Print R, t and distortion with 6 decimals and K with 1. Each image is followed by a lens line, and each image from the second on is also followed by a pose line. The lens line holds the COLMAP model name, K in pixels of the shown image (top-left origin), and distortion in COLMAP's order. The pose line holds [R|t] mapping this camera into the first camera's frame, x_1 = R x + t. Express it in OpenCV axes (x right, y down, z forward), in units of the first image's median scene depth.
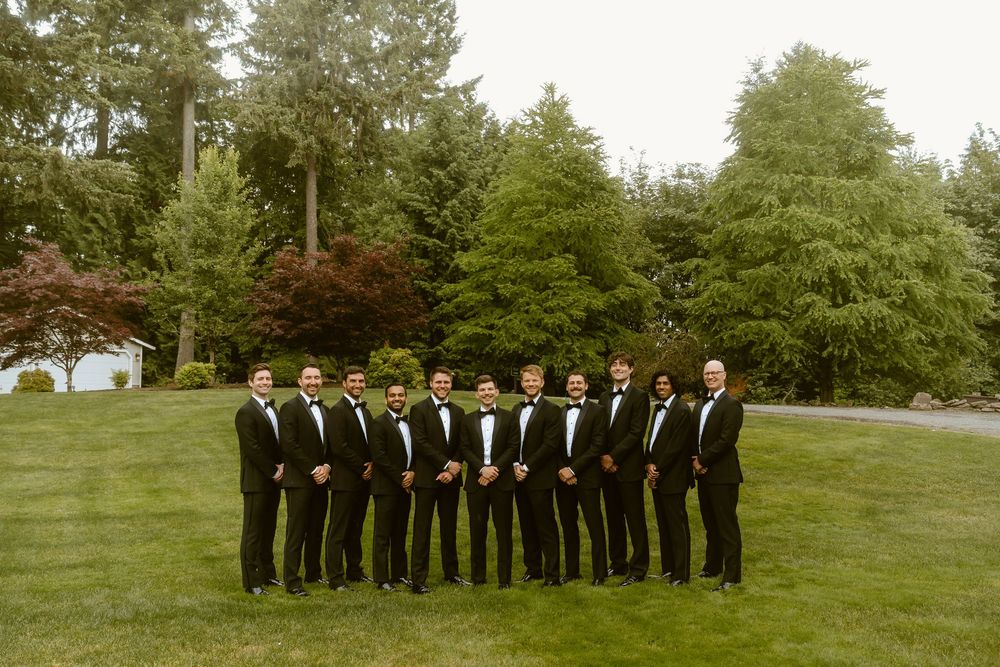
lens RADIAL K [[871.8, 0, 500.0], [0, 871.8, 333.5], [0, 0, 1]] dist [-0.012329, -0.005288]
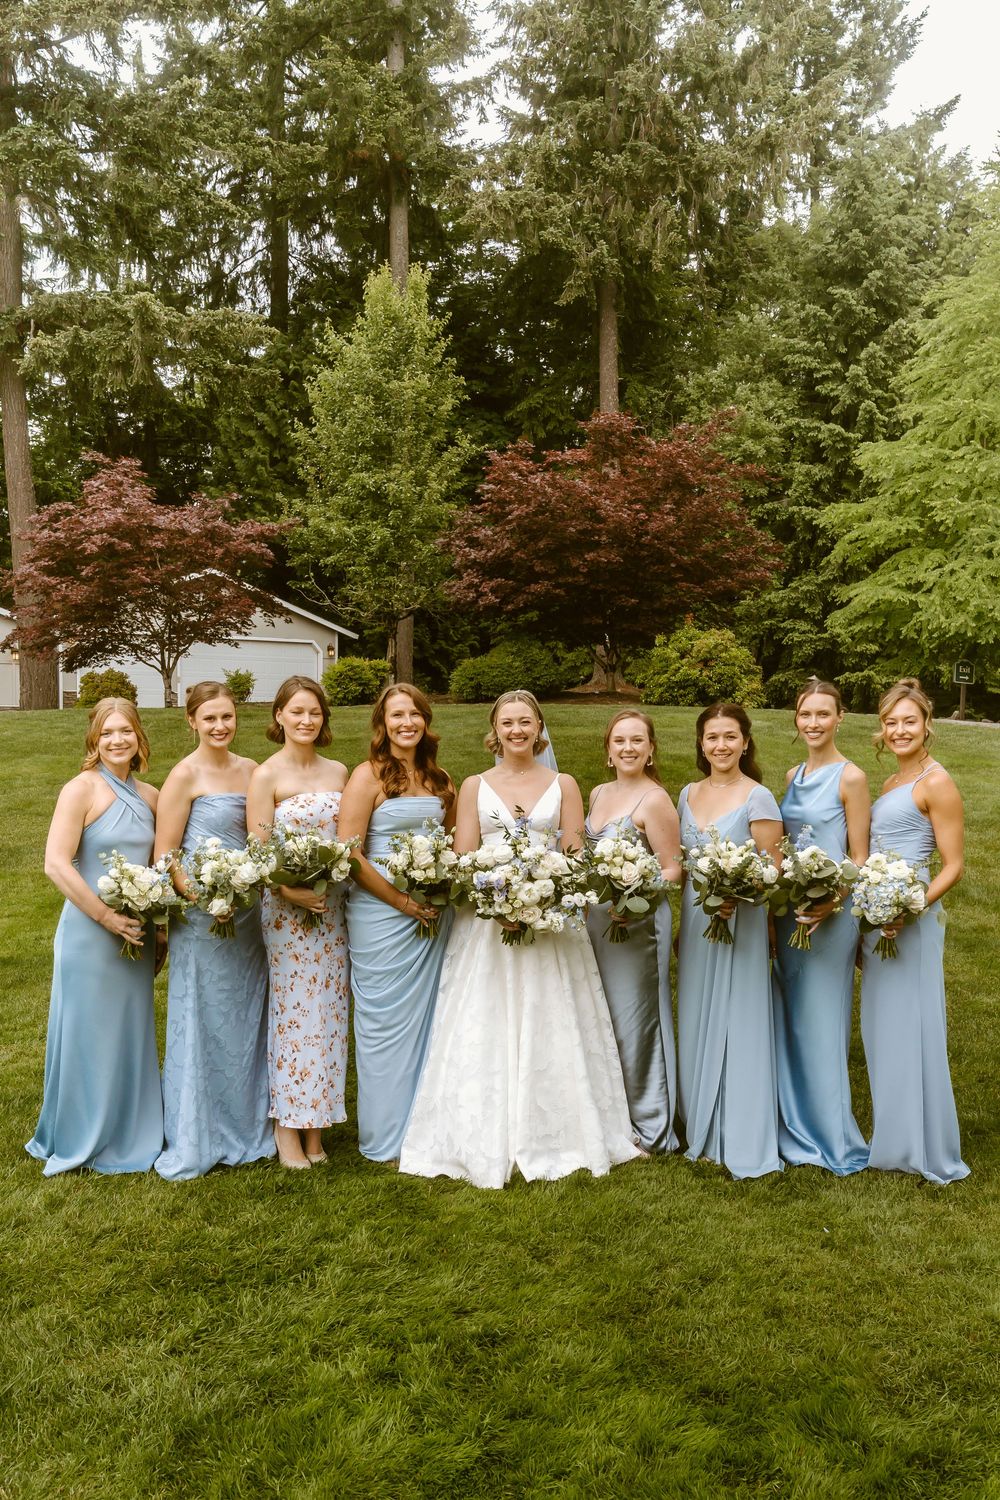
lens RADIAL K [[1422.4, 0, 498.6], [0, 1422.4, 802.3], [0, 0, 1]] dist [-0.003497, 0.024255]
pose [[0.937895, 0.031793, -0.345459, 0.046406], [0.013852, 0.991566, 0.128863, 0.006288], [0.346643, -0.125645, 0.929544, 0.114472]]
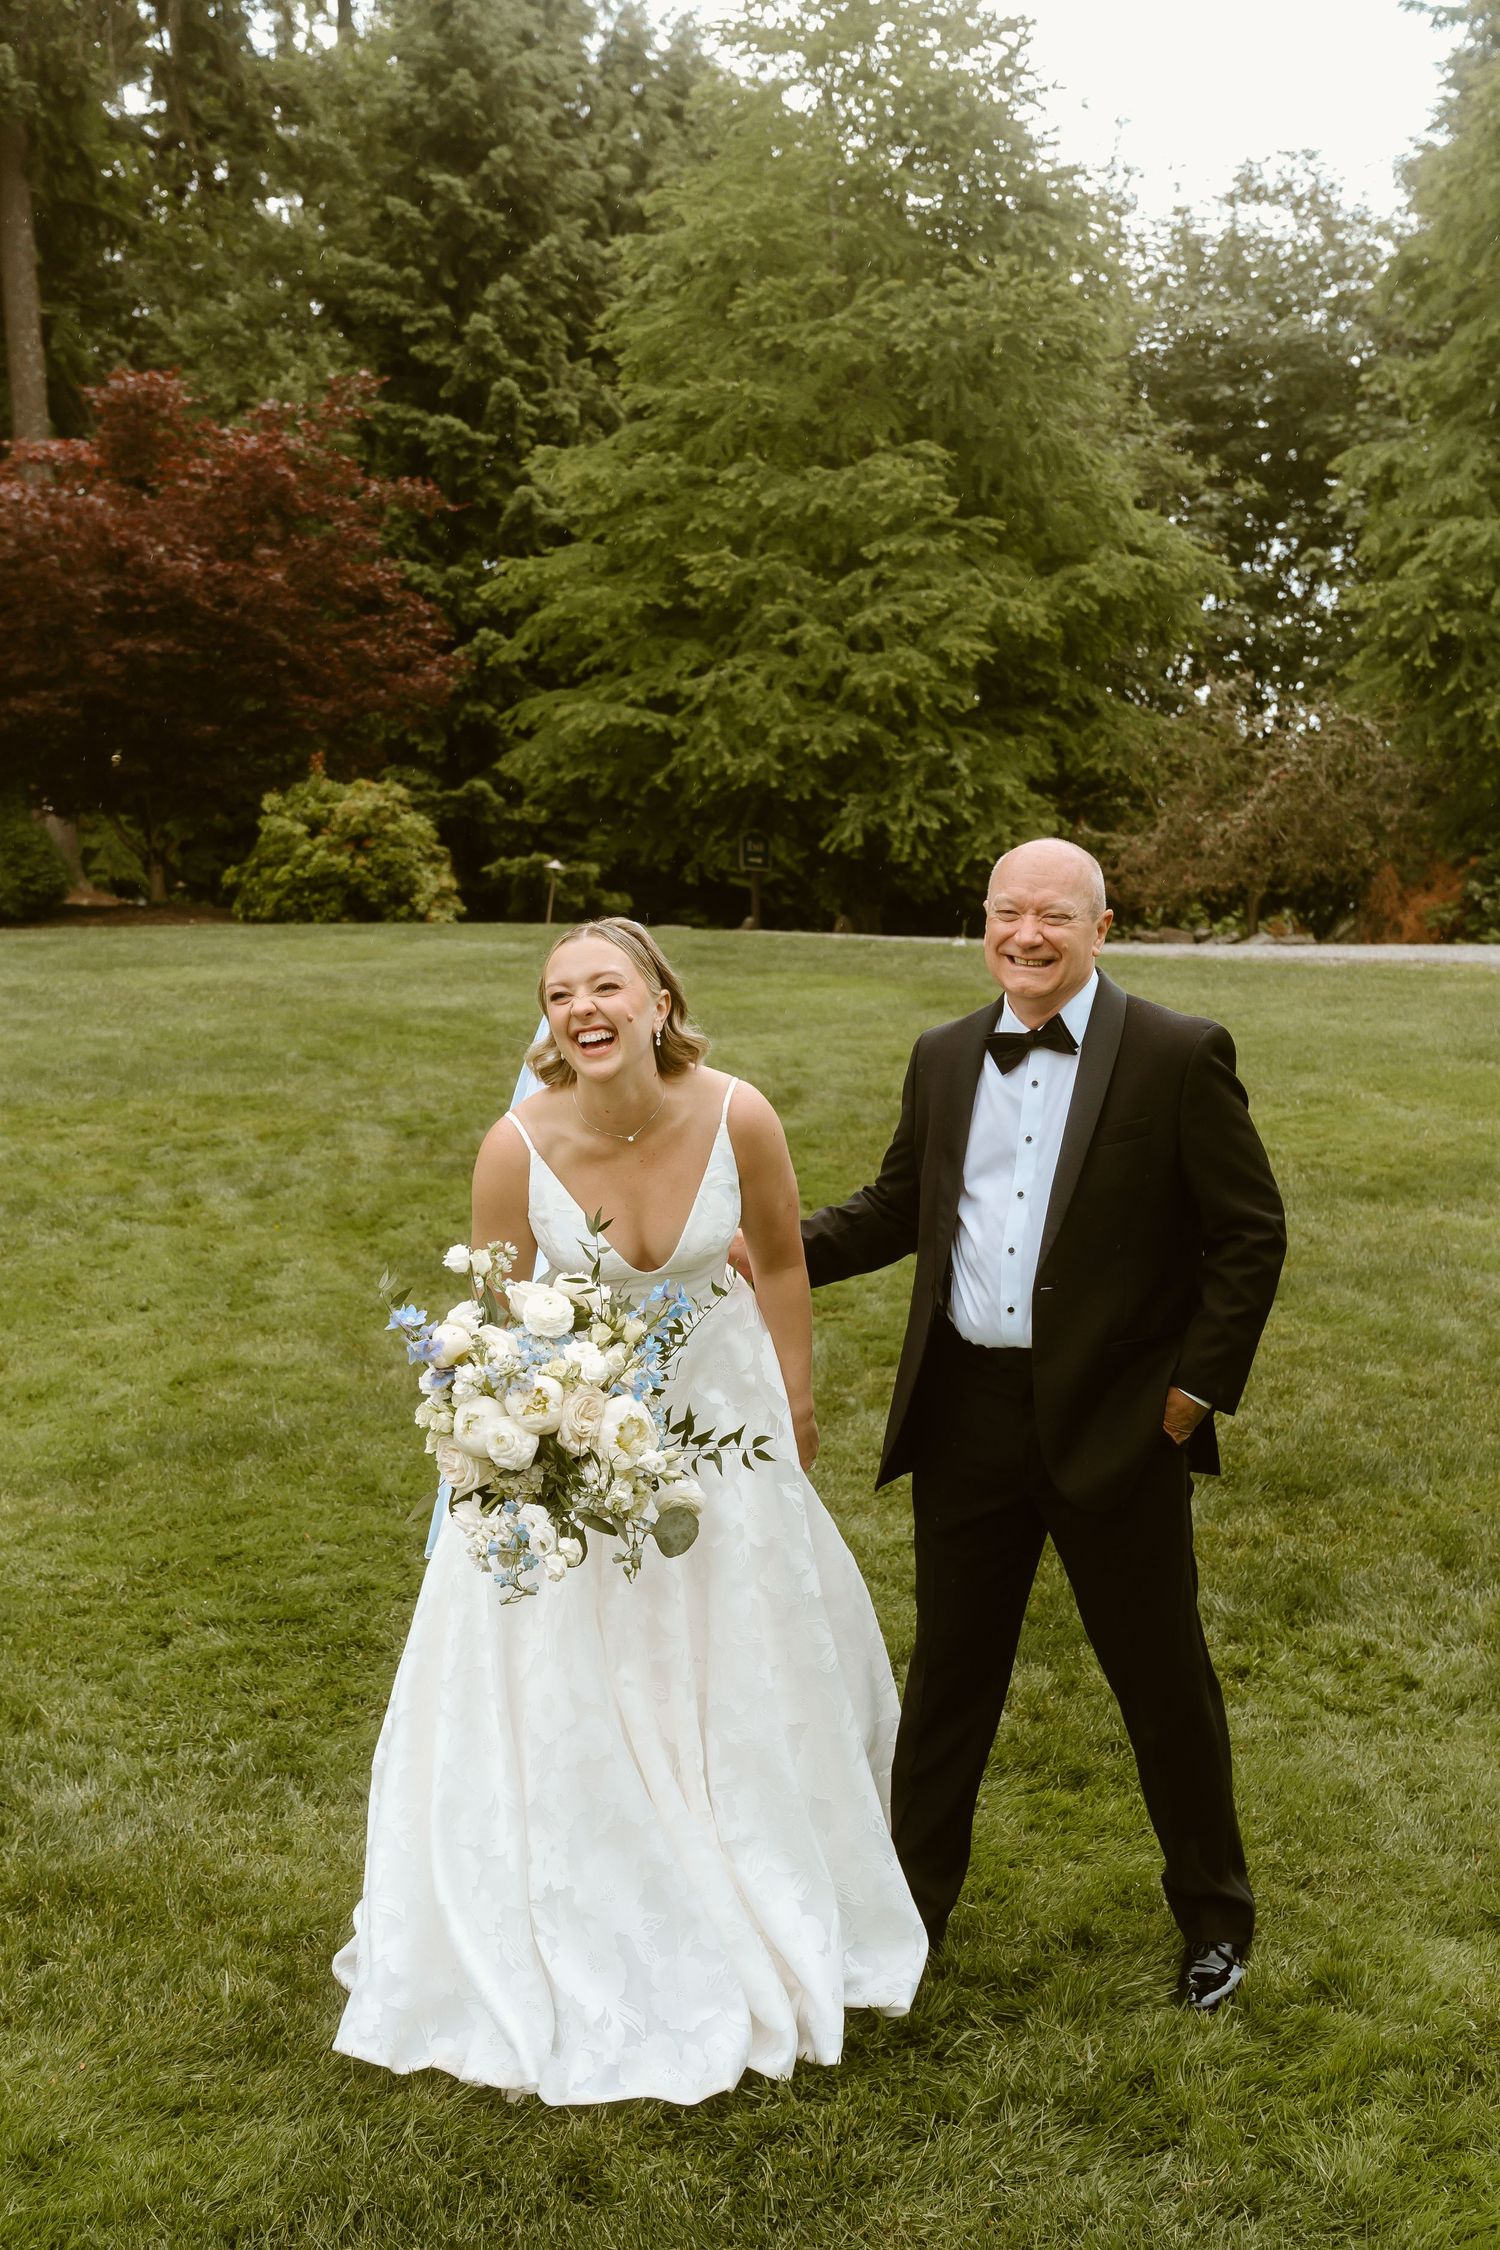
lens RADIAL K [[2559.6, 0, 750.0], [0, 2559.6, 1125.0], [0, 0, 1]] dist [0.027573, -0.002184]
pose [[0.998524, -0.029876, 0.045357, -0.022775], [0.022984, 0.989092, 0.145497, 0.007046], [-0.049209, -0.144240, 0.988318, 0.111235]]
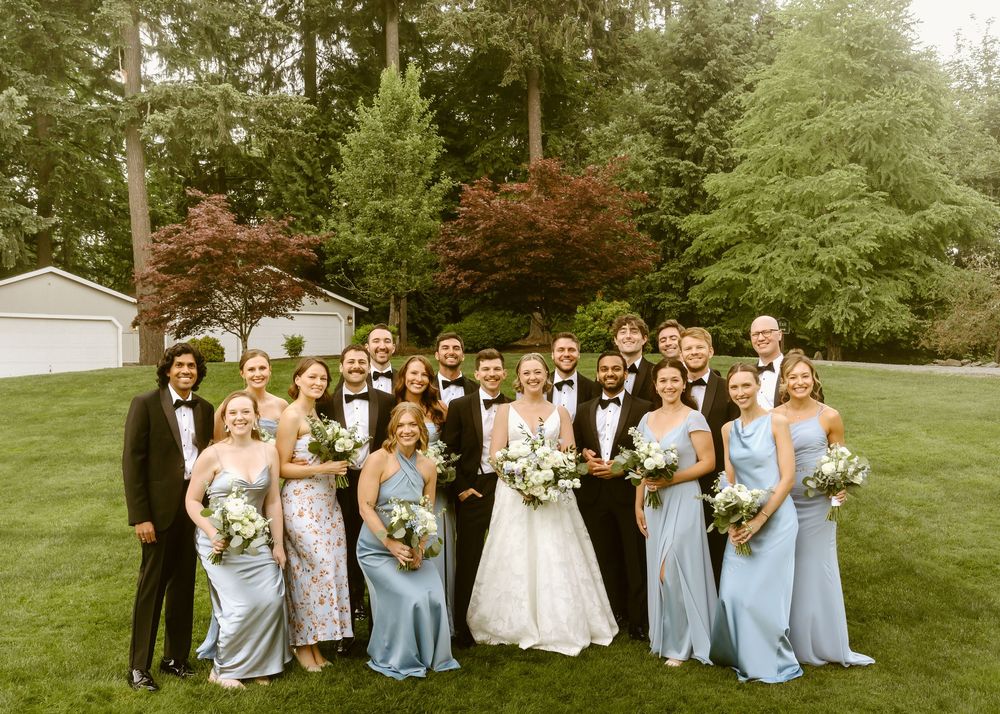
lens RADIAL K [[992.0, 0, 477.7], [0, 992.0, 358.8], [0, 0, 1]] dist [-0.003251, 0.021454]
pose [[0.945022, -0.010357, -0.326843, 0.043161], [0.034039, 0.997184, 0.066821, 0.003934], [0.325231, -0.074273, 0.942713, 0.093005]]
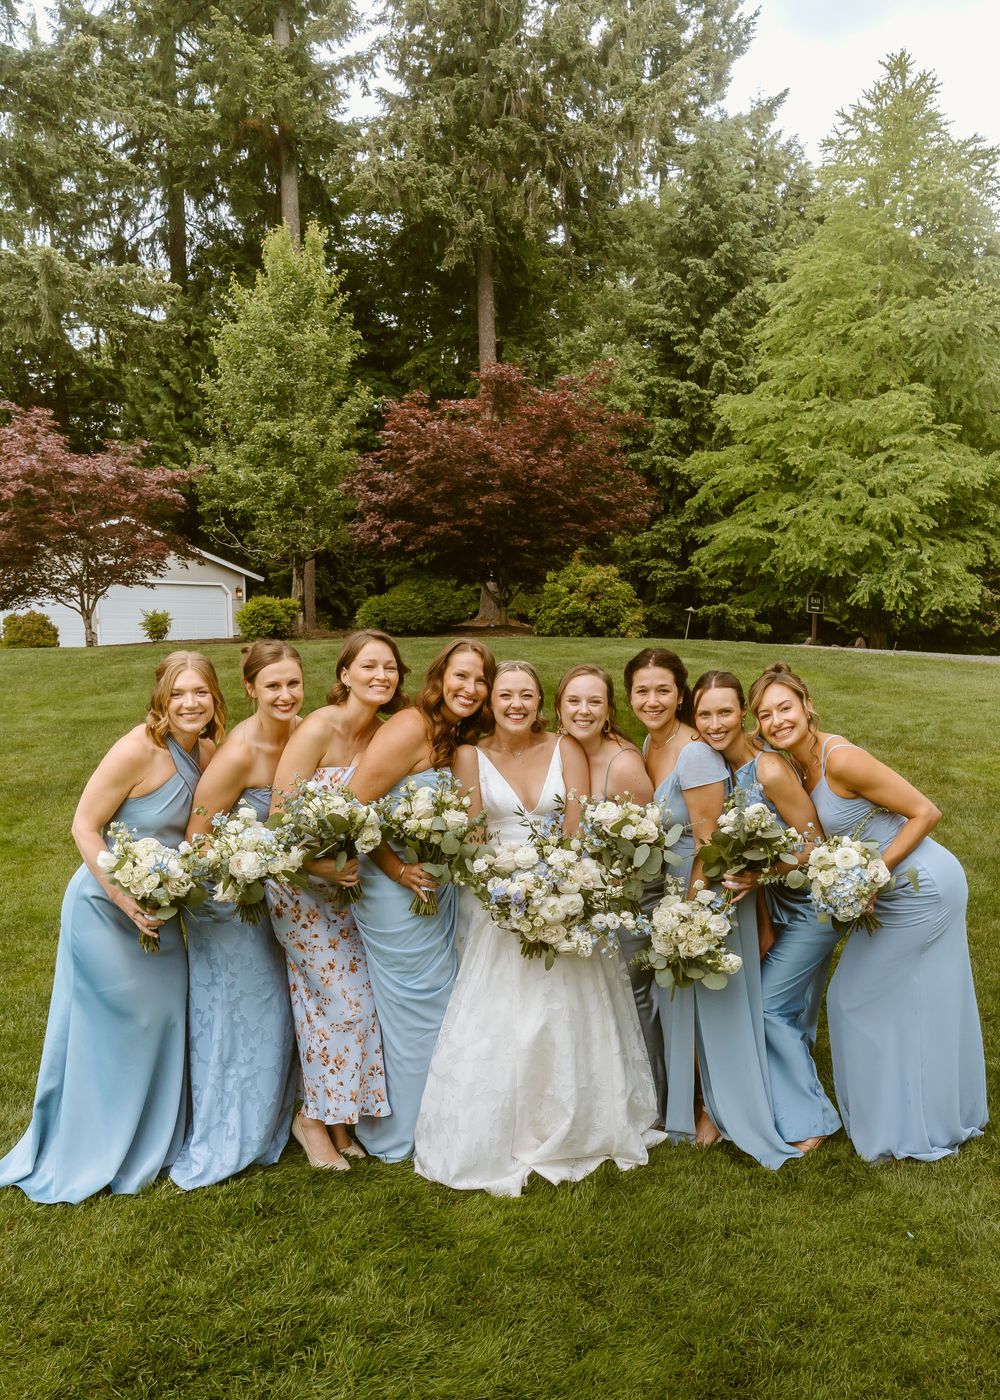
lens RADIAL K [[1226.2, 0, 509.5], [0, 1226.2, 801.6], [0, 0, 1]] dist [-0.015988, 0.016350]
pose [[0.968235, 0.025276, -0.248761, 0.024002], [0.023935, 0.980940, 0.192831, 0.009376], [0.248893, -0.192660, 0.949176, 0.146936]]
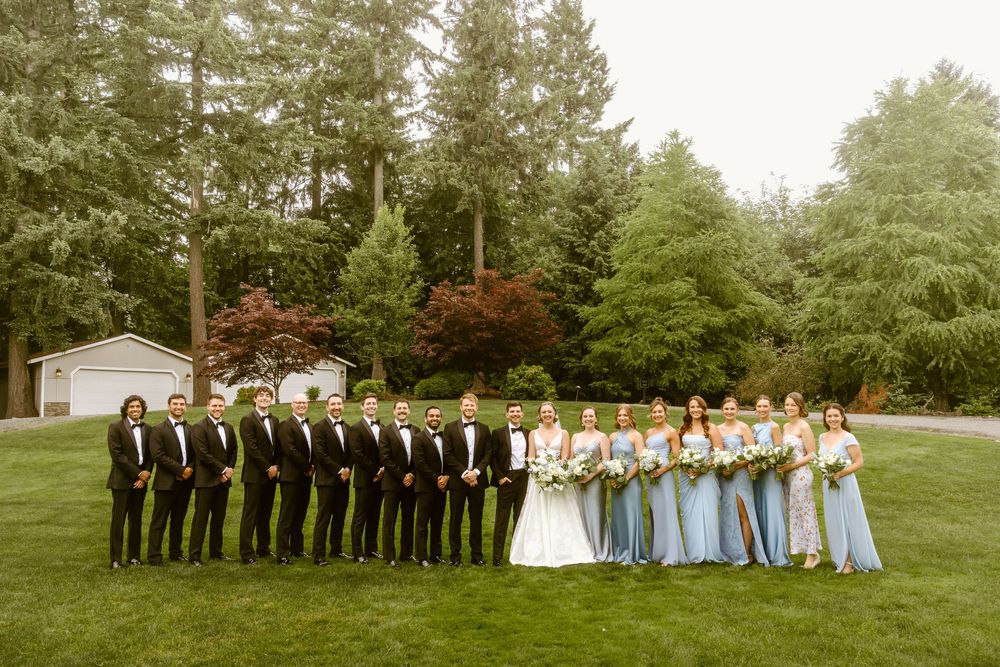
lens RADIAL K [[781.3, 0, 500.0], [0, 781.3, 333.5], [0, 0, 1]] dist [-0.025047, 0.004388]
pose [[0.971830, -0.023586, -0.234502, 0.065866], [0.020073, 0.999648, -0.017355, -0.006459], [0.234828, 0.012158, 0.971961, -0.021428]]
